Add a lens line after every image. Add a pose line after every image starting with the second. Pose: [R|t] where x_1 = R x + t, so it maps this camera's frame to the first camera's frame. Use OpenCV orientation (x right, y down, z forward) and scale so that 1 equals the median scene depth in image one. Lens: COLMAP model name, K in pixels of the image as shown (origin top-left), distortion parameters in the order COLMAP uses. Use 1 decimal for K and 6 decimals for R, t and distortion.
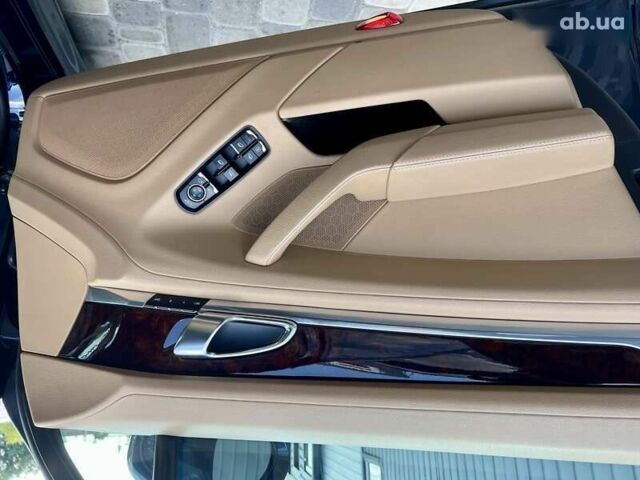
lens RADIAL K [[495.4, 0, 320.0], [0, 495.4, 240.0], [0, 0, 1]] dist [0.014365, -0.007855]
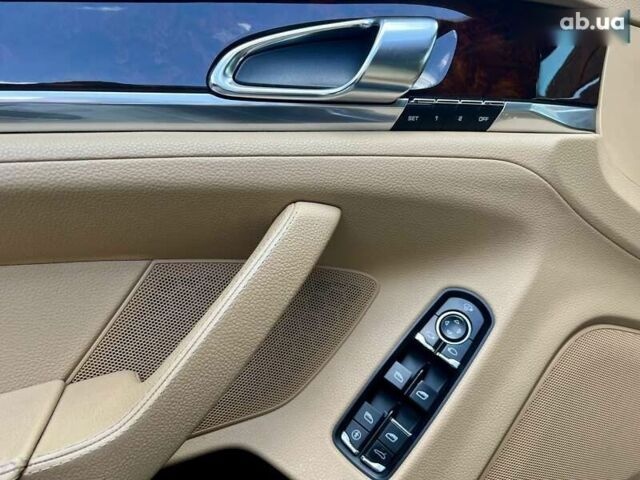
lens RADIAL K [[495.4, 0, 320.0], [0, 495.4, 240.0], [0, 0, 1]] dist [0.014365, -0.007855]
pose [[-0.981761, 0.161740, -0.099924, -0.073814], [-0.175903, -0.972183, 0.154657, -0.063893], [-0.072130, 0.169413, 0.982902, 0.495432]]
